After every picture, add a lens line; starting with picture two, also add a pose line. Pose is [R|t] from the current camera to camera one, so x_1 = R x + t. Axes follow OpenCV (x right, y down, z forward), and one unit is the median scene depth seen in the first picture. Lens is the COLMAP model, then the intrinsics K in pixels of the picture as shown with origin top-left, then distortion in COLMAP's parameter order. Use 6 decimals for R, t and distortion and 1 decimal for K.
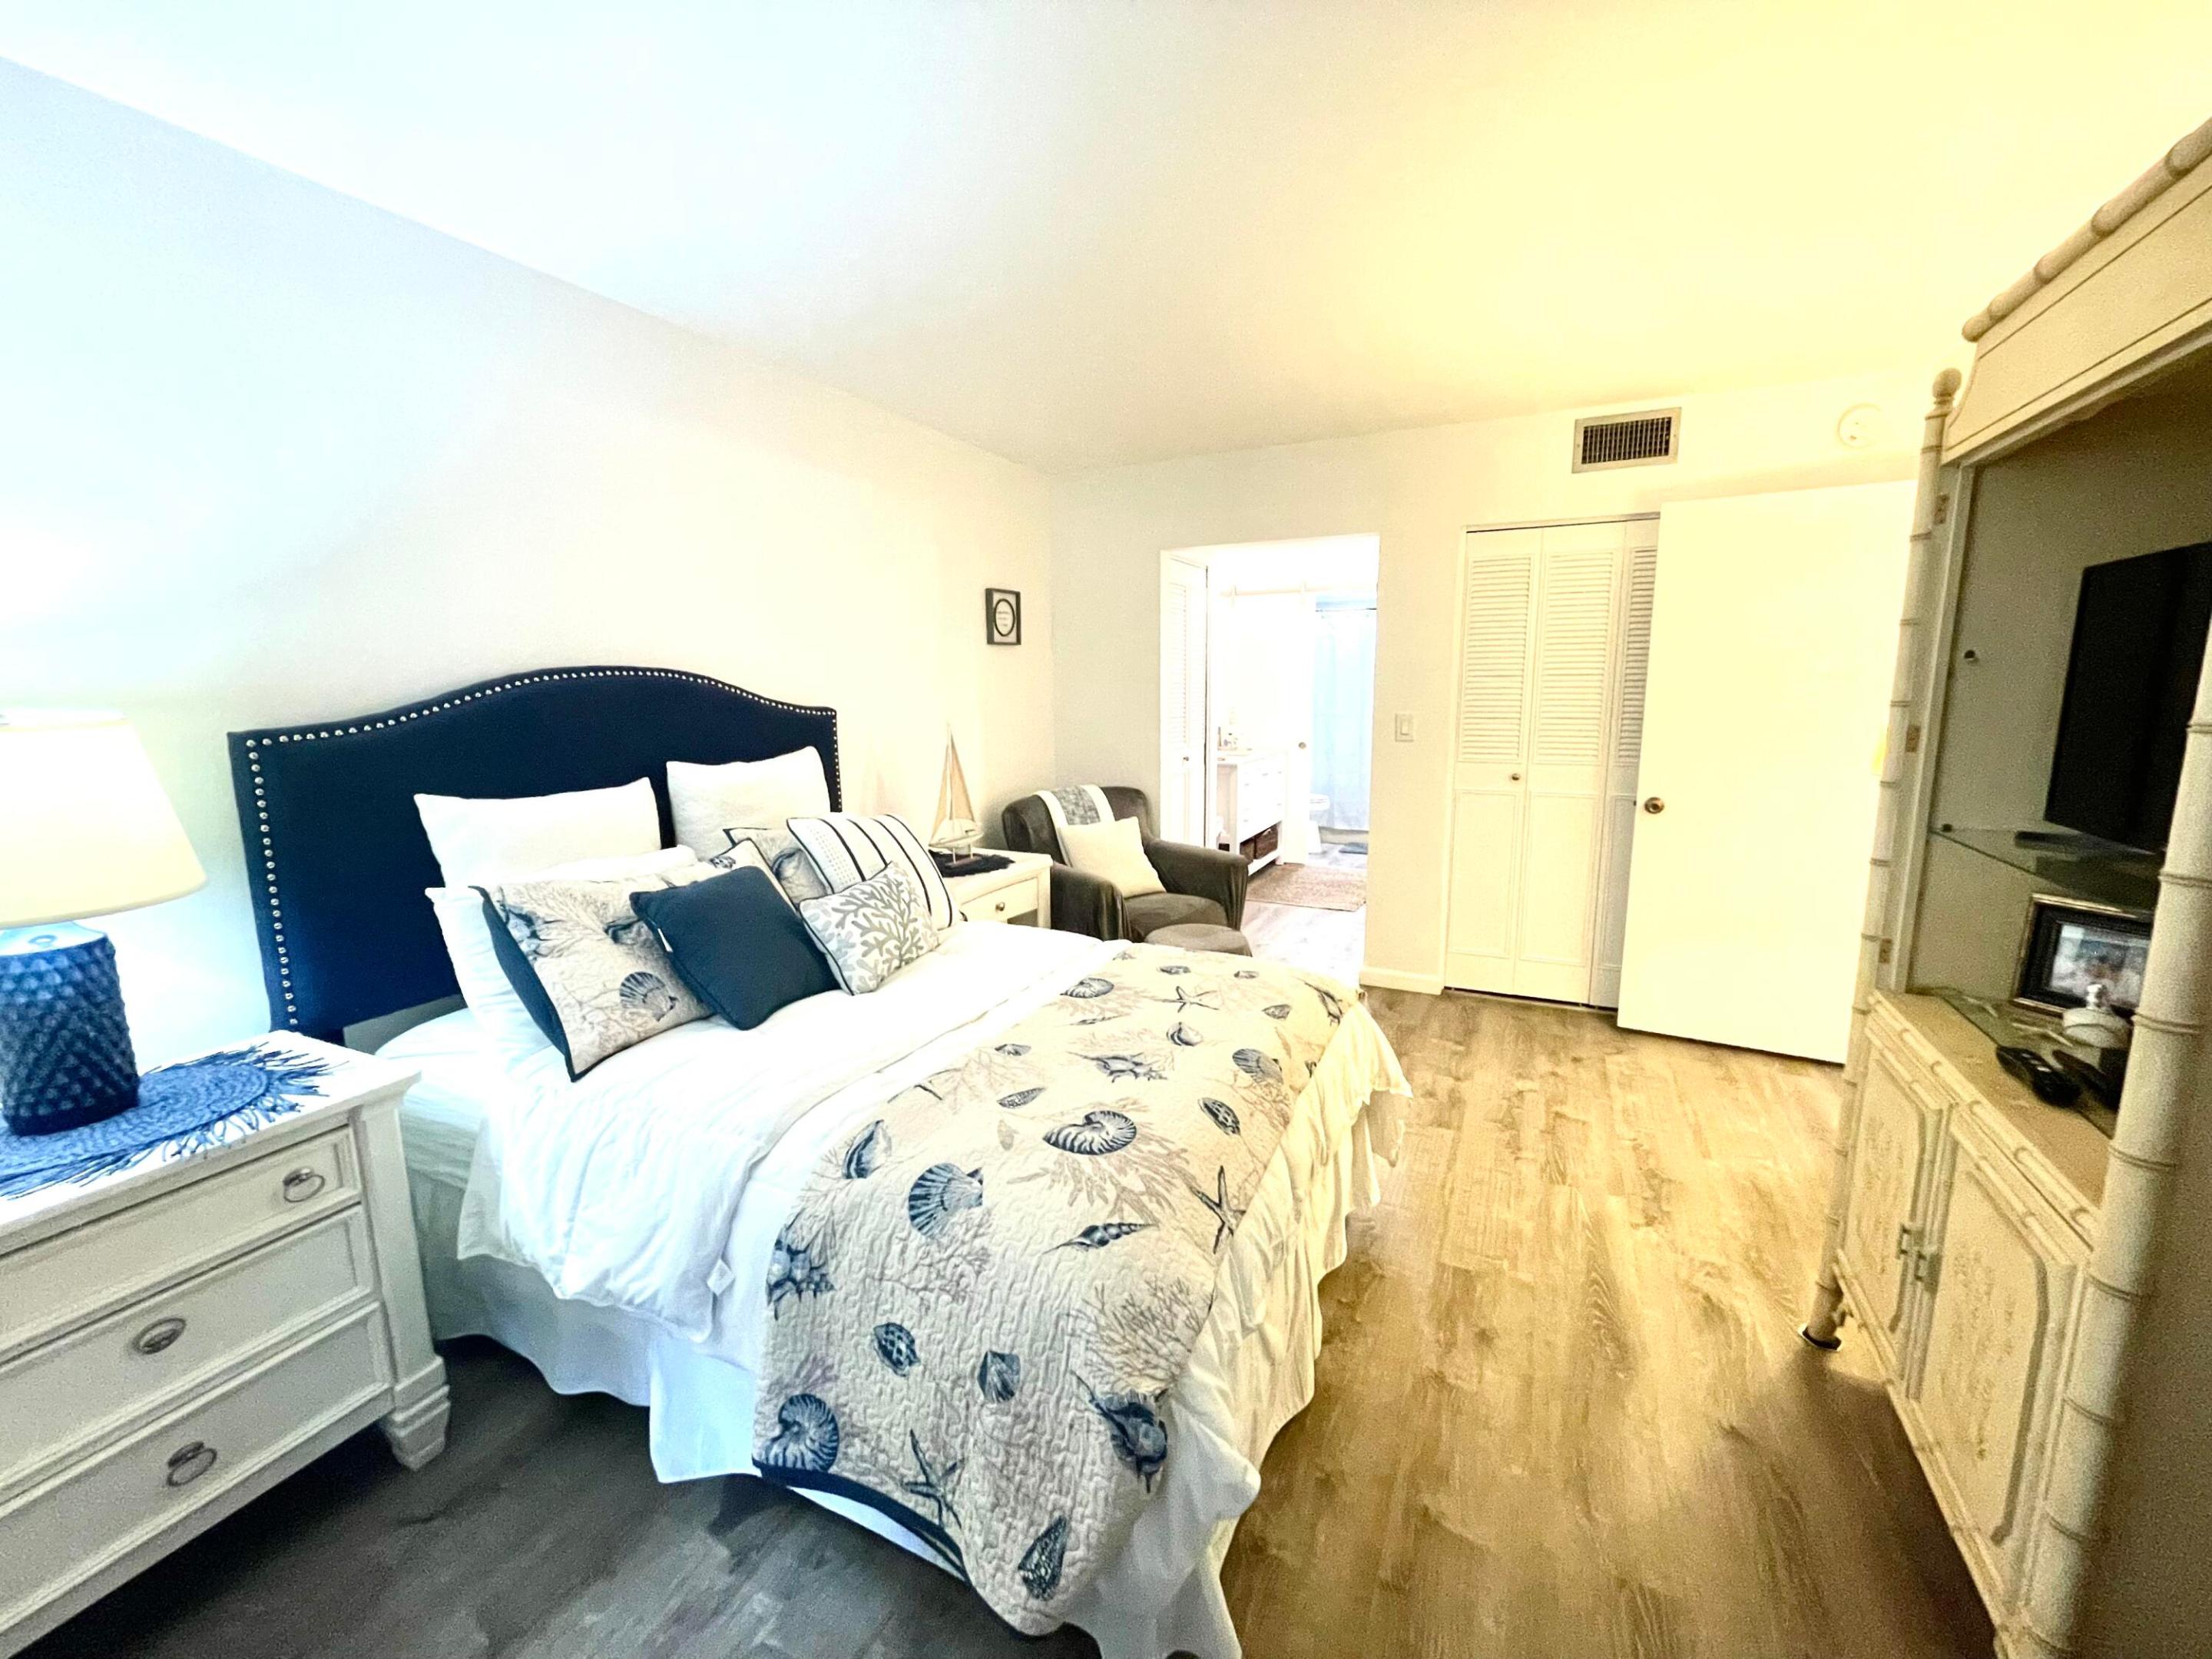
lens RADIAL K [[889.3, 0, 1105.3], [0, 889.3, 825.3], [0, 0, 1]] dist [-0.002167, 0.000241]
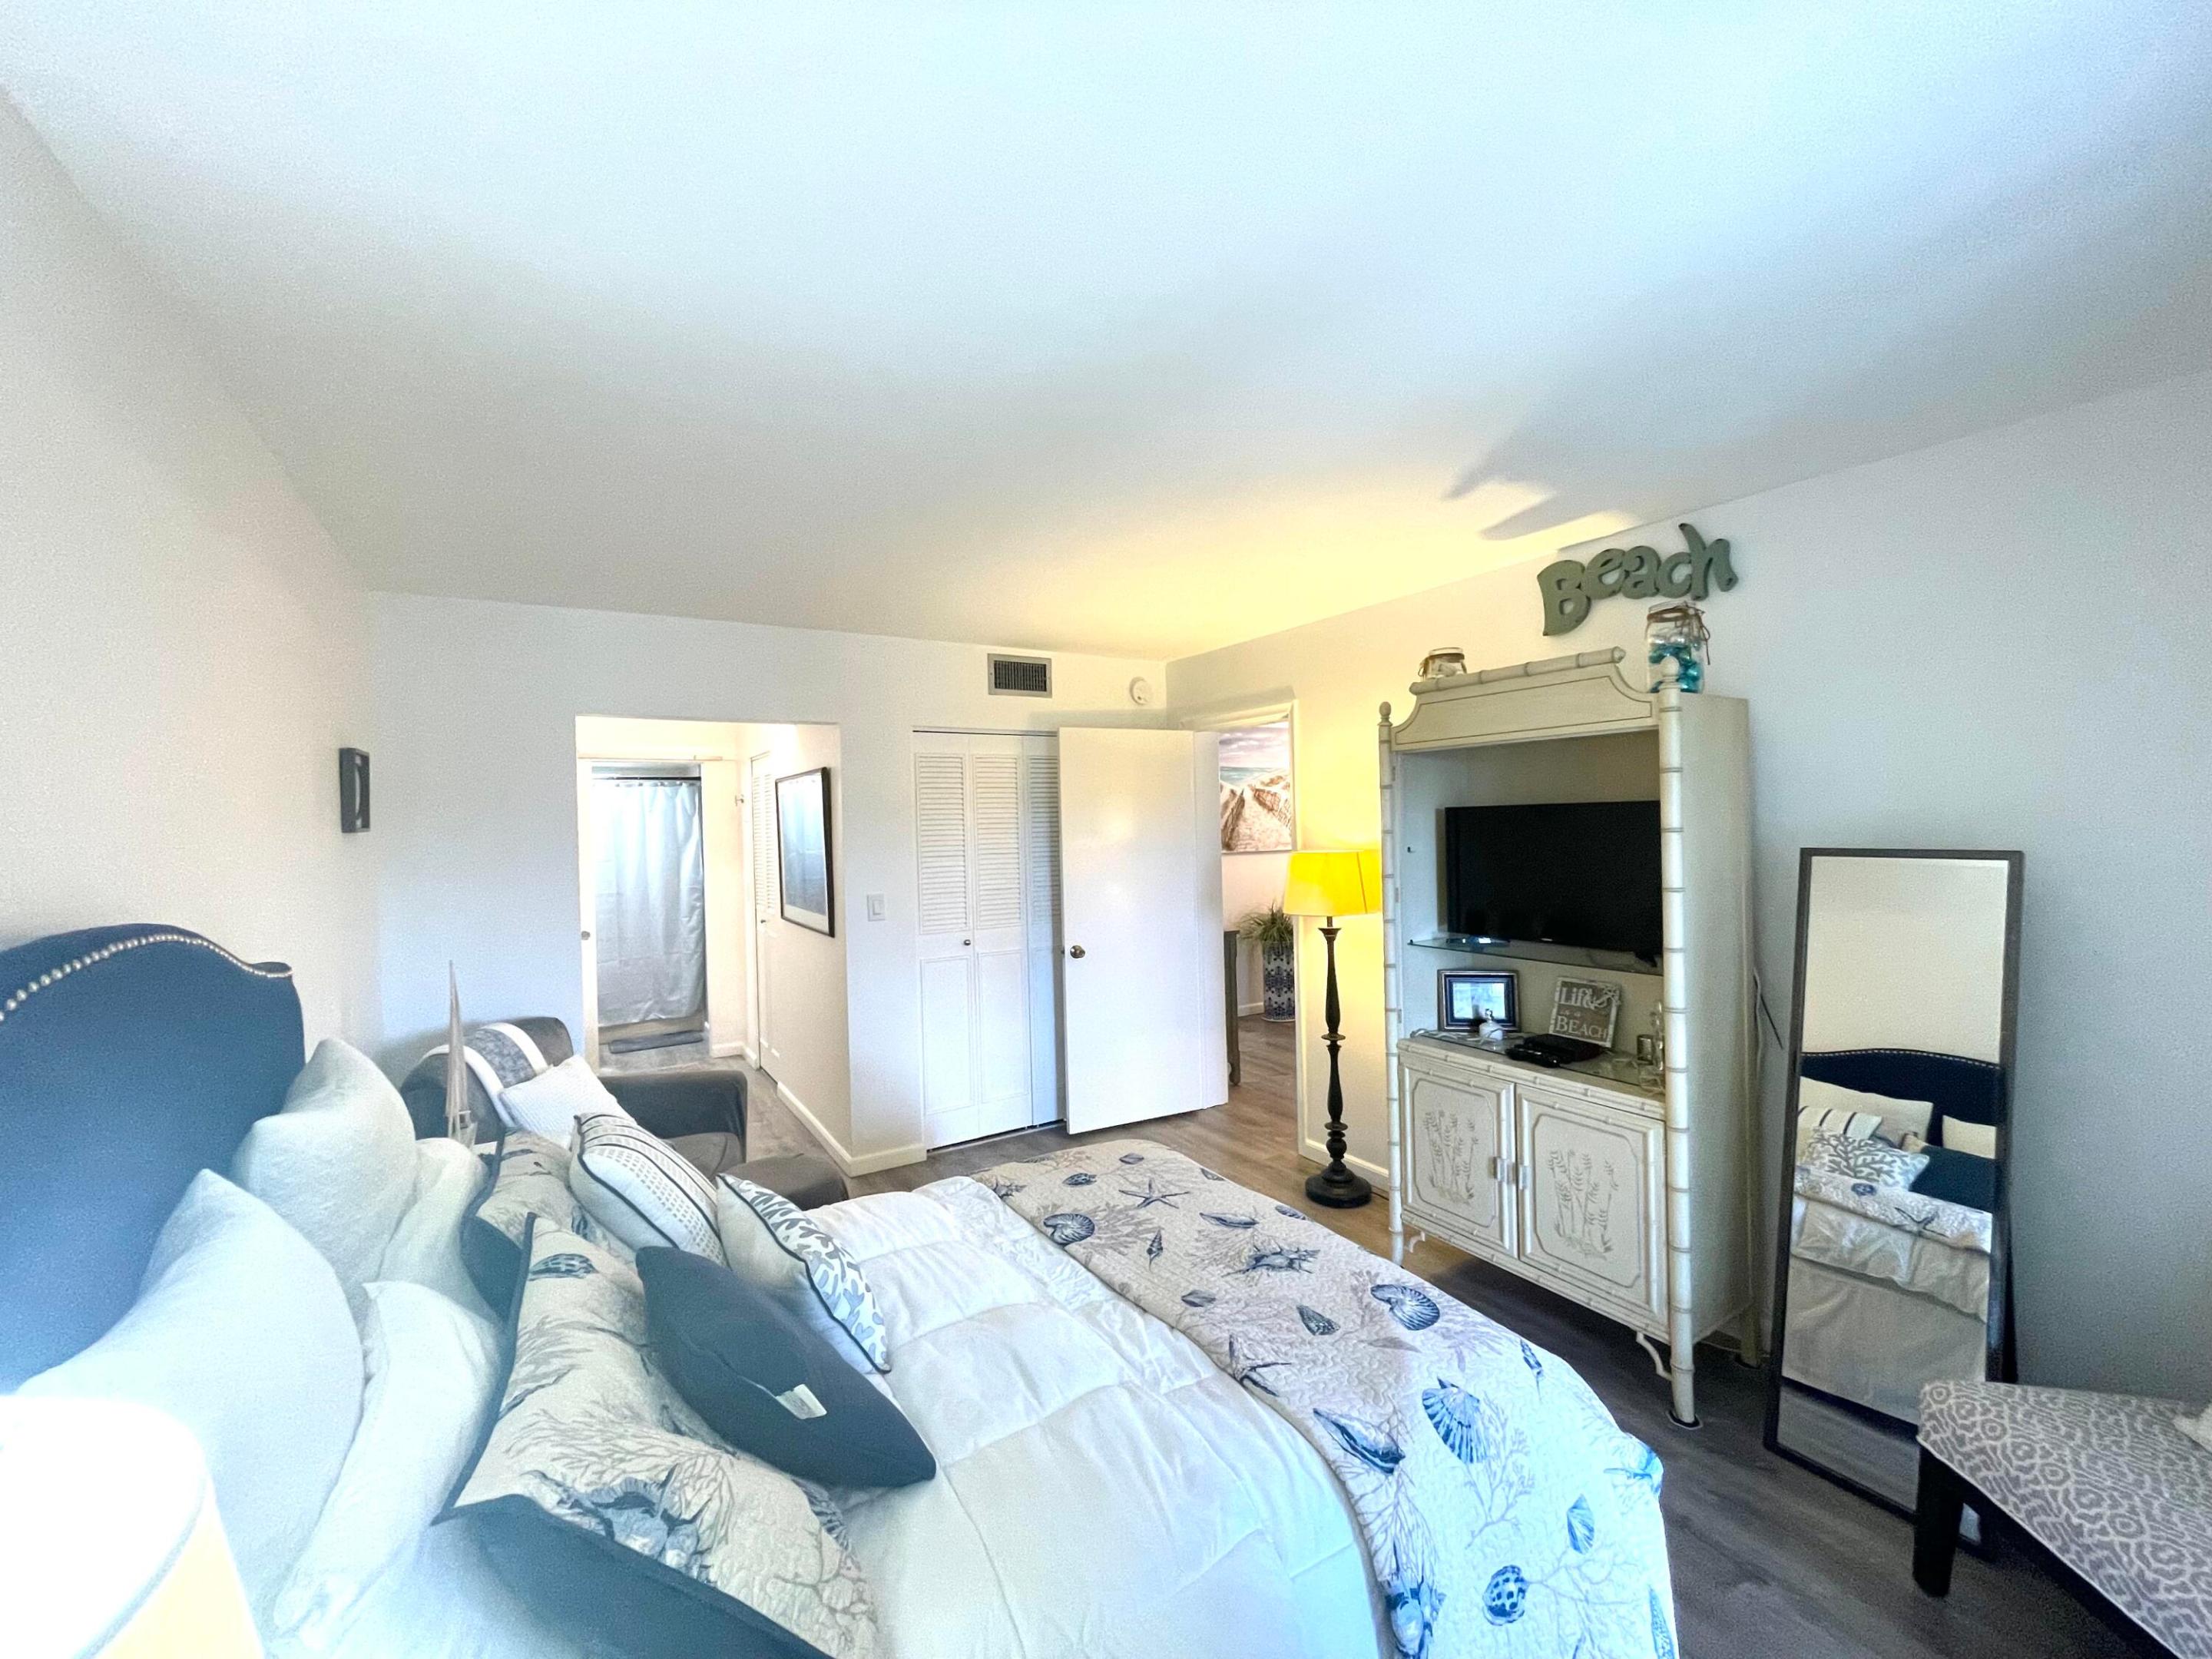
lens RADIAL K [[889.3, 0, 1105.3], [0, 889.3, 825.3], [0, 0, 1]] dist [-0.002167, 0.000241]
pose [[0.532105, -0.006734, 0.846652, -0.464247], [0.154471, 0.983957, -0.089256, -0.081829], [-0.832468, 0.178276, 0.524609, 0.252392]]
